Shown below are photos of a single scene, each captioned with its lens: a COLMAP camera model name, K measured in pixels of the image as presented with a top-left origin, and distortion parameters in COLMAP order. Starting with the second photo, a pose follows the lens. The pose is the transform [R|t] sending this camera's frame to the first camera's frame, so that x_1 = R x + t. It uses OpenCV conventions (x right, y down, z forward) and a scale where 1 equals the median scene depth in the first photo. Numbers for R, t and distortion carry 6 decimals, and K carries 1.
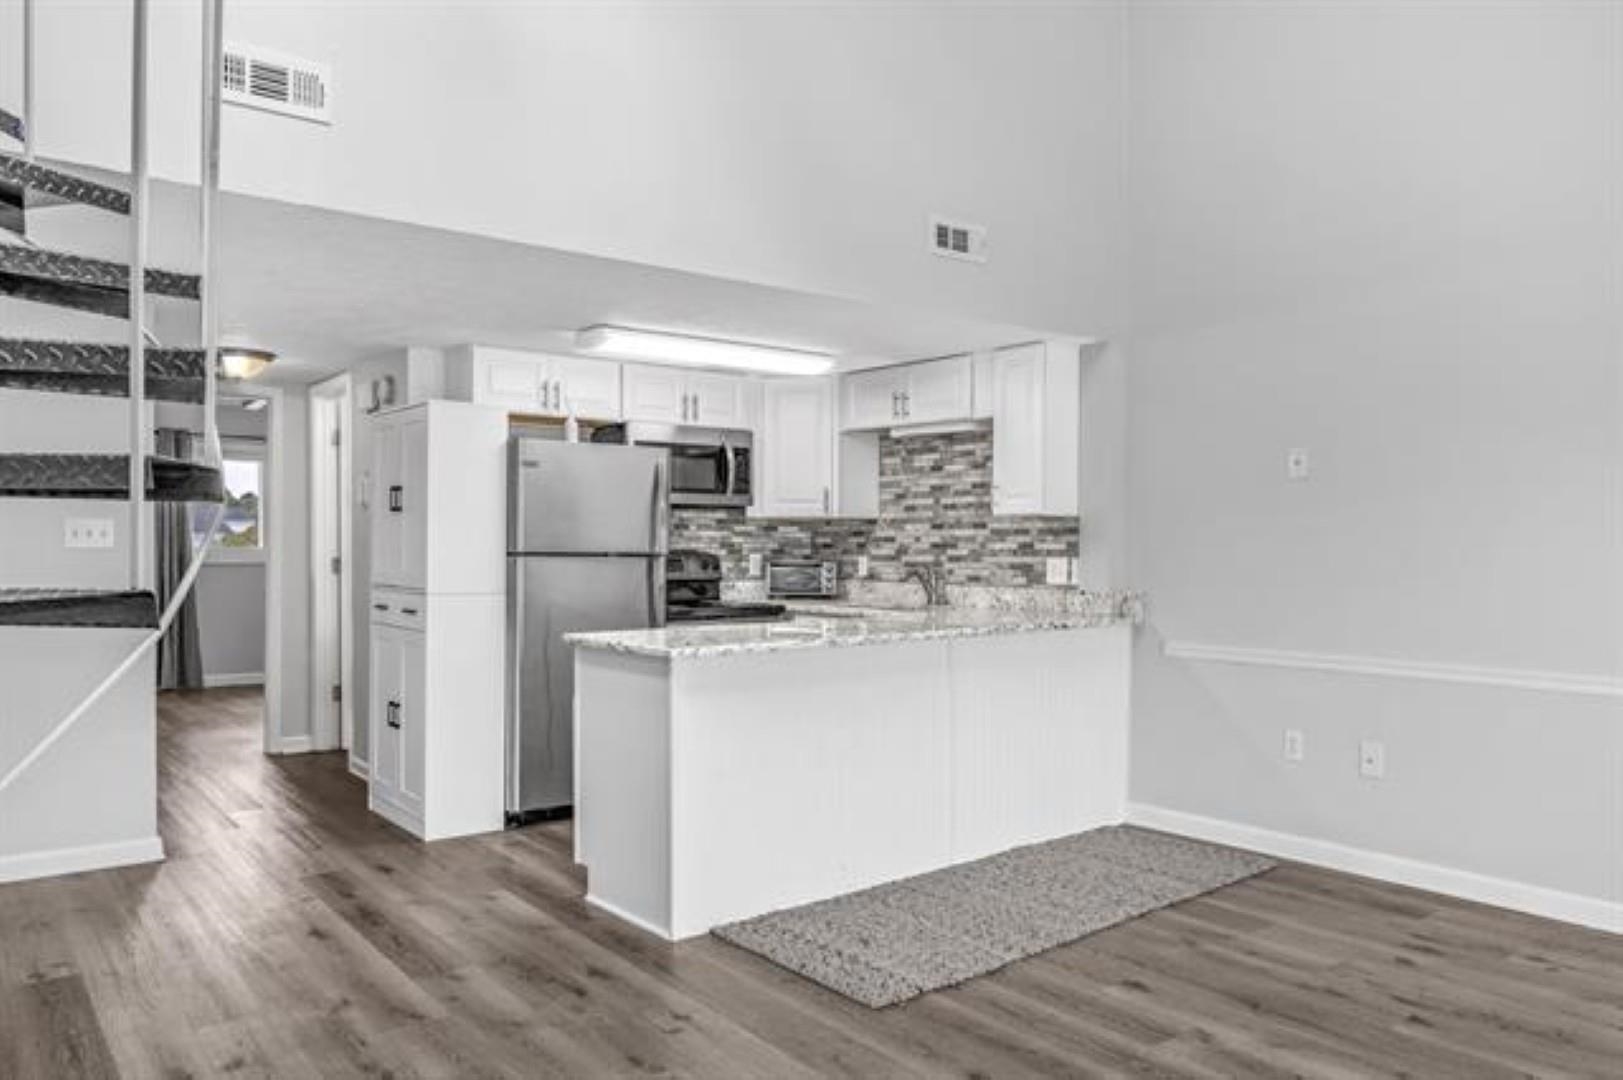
lens RADIAL K [[1137.2, 0, 816.0], [0, 1137.2, 565.0], [0, 0, 1]] dist [-0.007197, -0.001382]
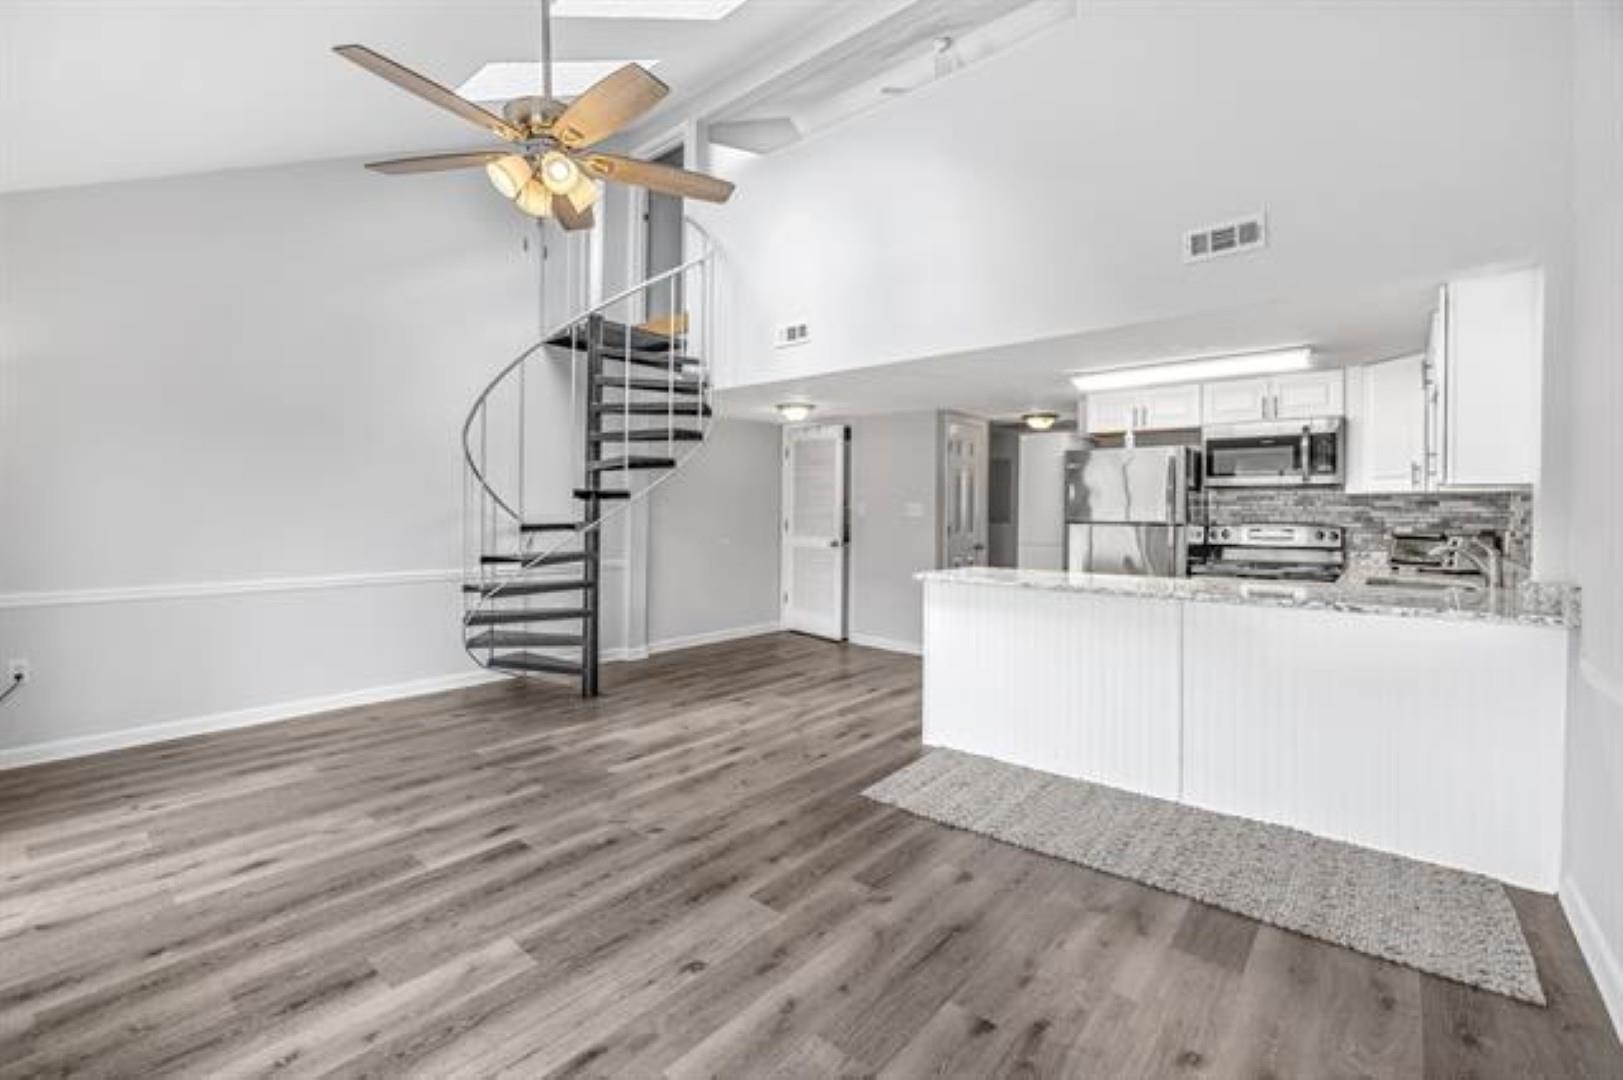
lens RADIAL K [[697.3, 0, 809.5], [0, 697.3, 509.4], [0, 0, 1]] dist [-0.011135, 0.000801]
pose [[0.193413, -0.005152, -0.981104, 0.566481], [-0.024897, 0.999638, -0.010157, -0.007252], [0.980802, 0.026391, 0.193215, 0.393754]]
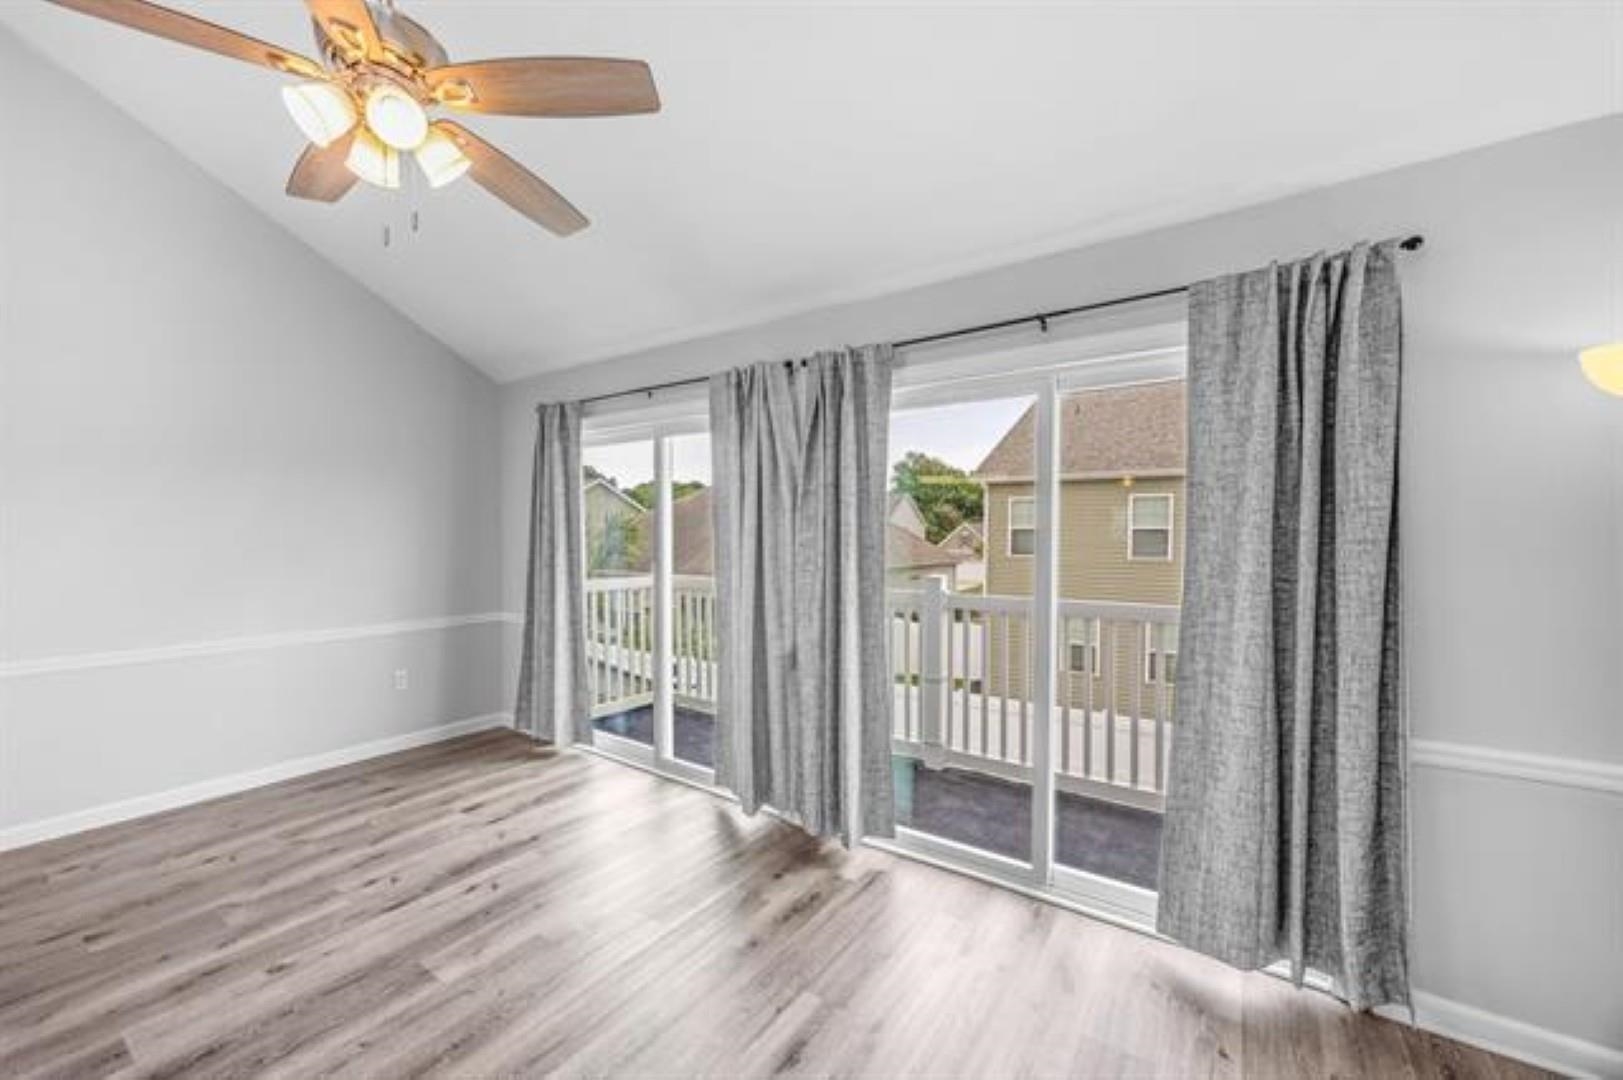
lens RADIAL K [[673.6, 0, 778.2], [0, 673.6, 549.0], [0, 0, 1]] dist [0.023608, -0.000117]
pose [[-0.263512, -0.025579, 0.964317, -0.239384], [0.009687, 0.999528, 0.029160, -0.035773], [-0.964607, 0.017026, -0.263140, 0.230950]]
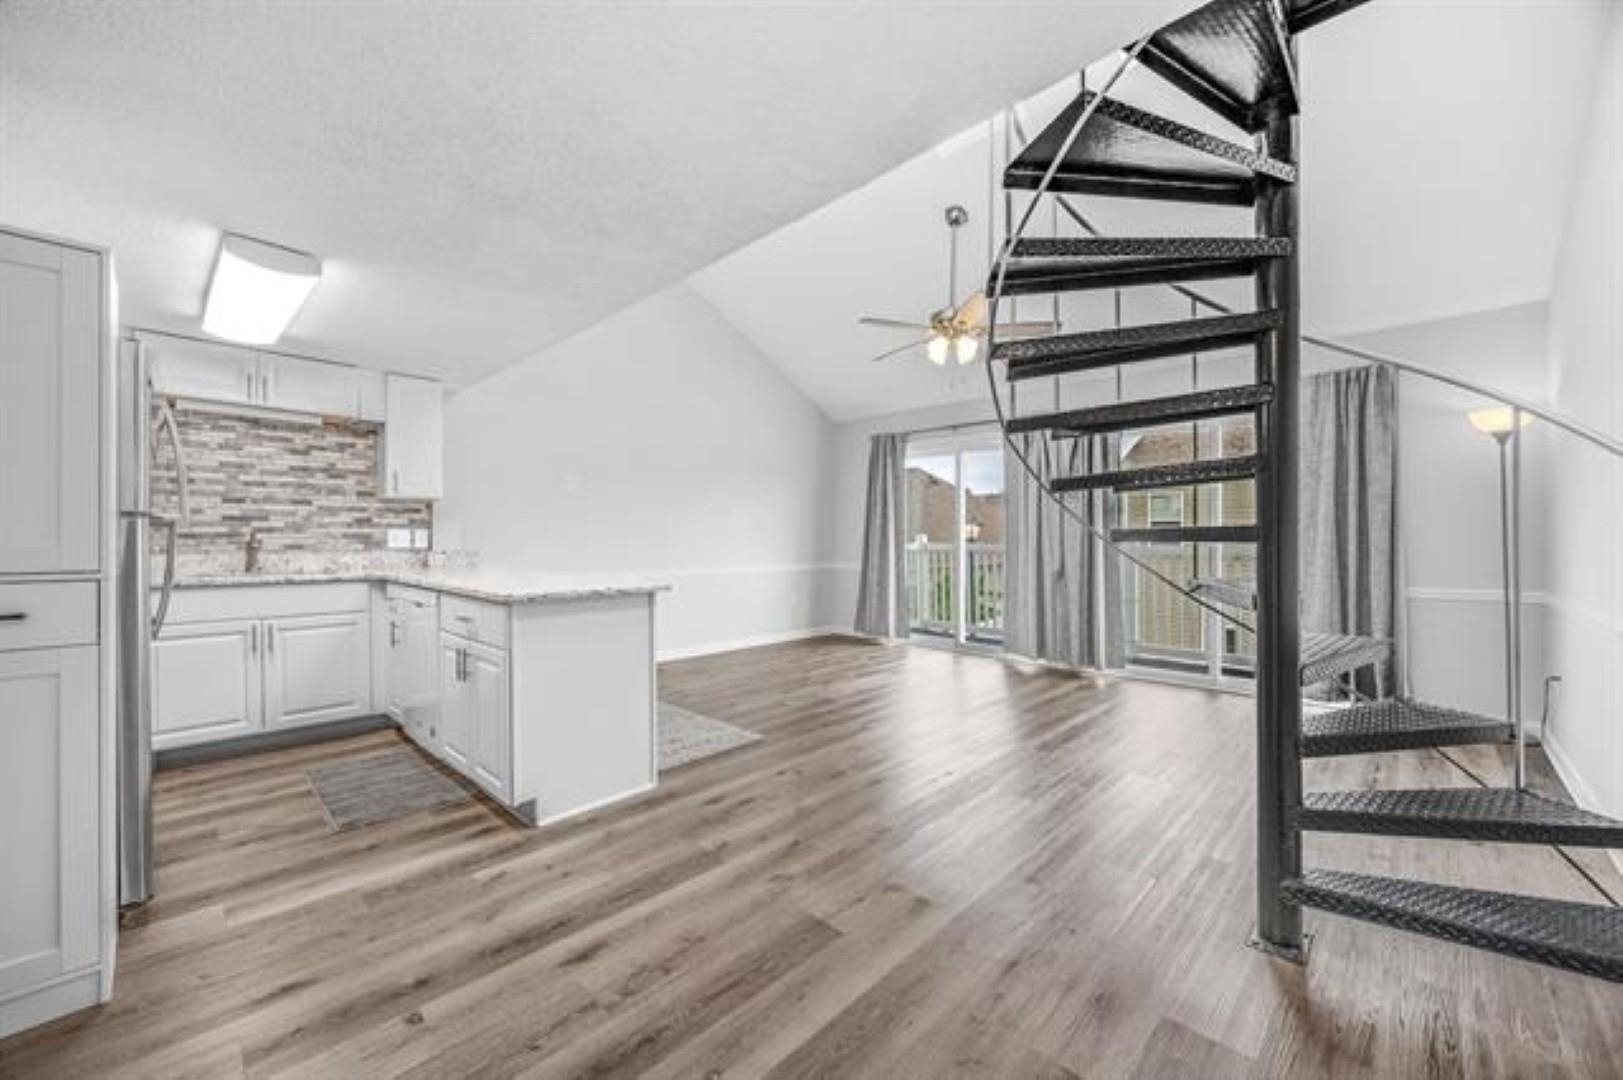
lens RADIAL K [[620.0, 0, 804.3], [0, 620.0, 541.8], [0, 0, 1]] dist [0.002757, -0.000486]
pose [[-0.119509, -0.010462, 0.992778, -0.598289], [0.013979, 0.999828, 0.012219, 0.006663], [-0.992735, 0.015338, -0.119342, 0.576587]]
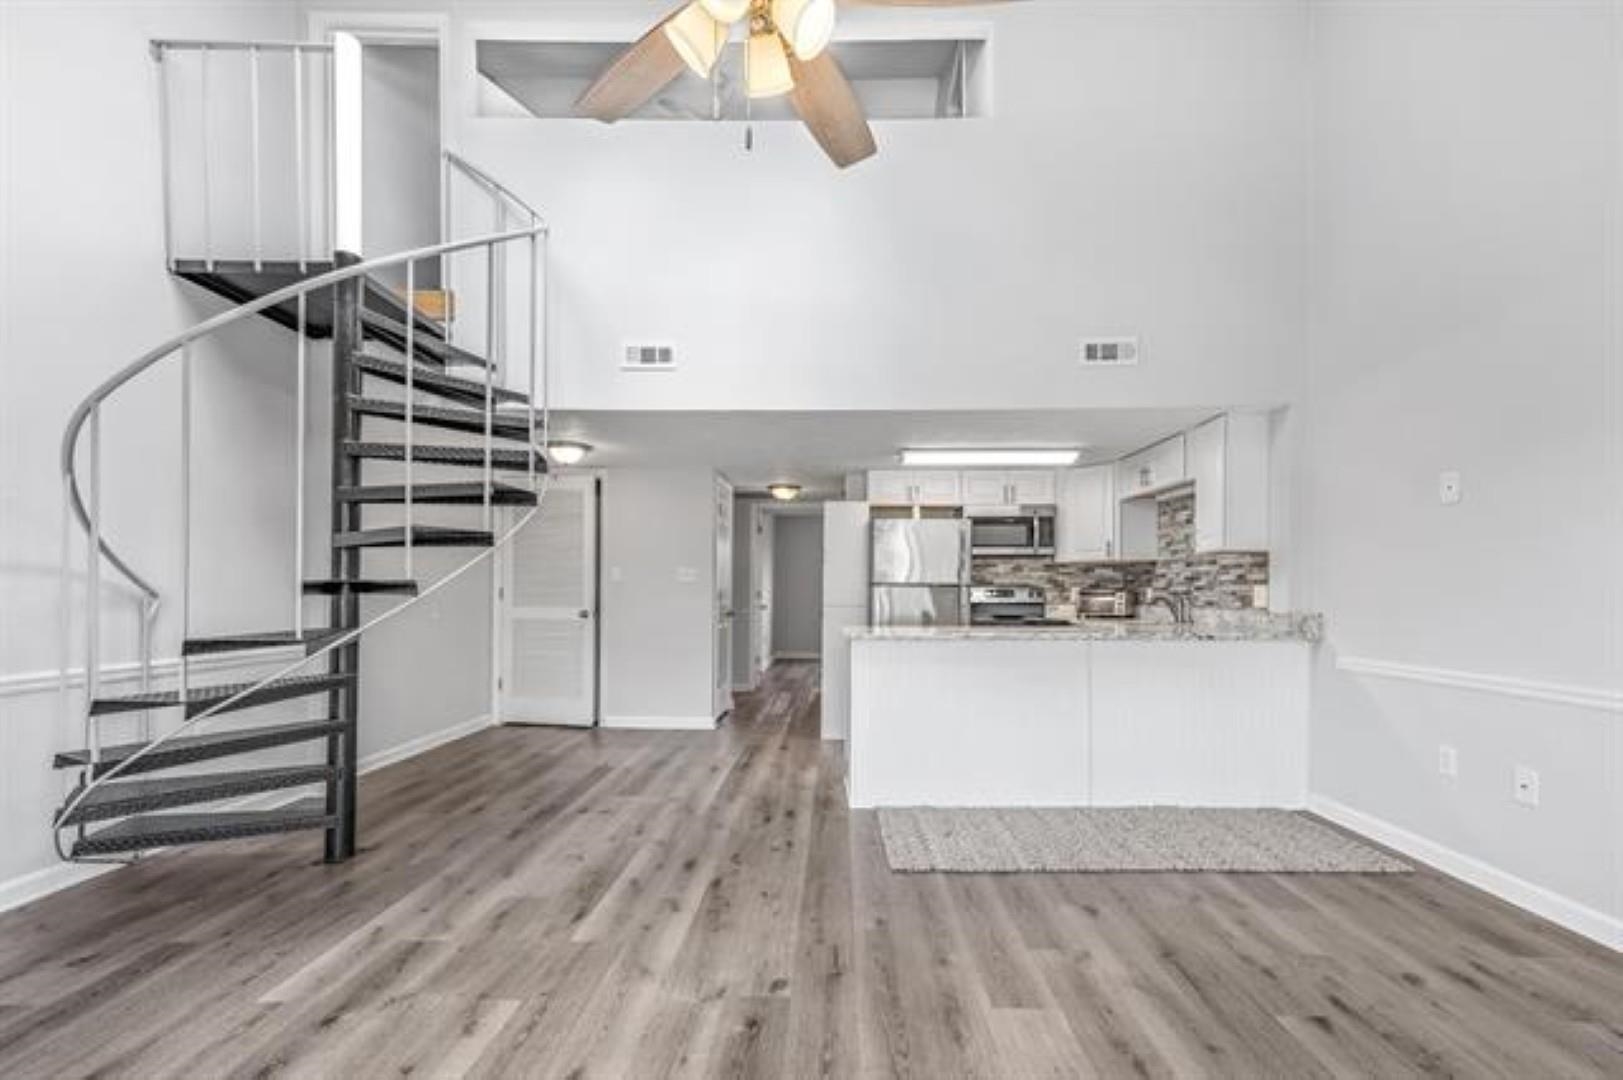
lens RADIAL K [[673.6, 0, 831.3], [0, 673.6, 590.0], [0, 0, 1]] dist [0.023608, -0.000117]
pose [[0.776162, -0.002883, -0.630527, 0.308262], [-0.012136, 0.999736, -0.019510, 0.018135], [0.630417, 0.022795, 0.775922, 0.127982]]
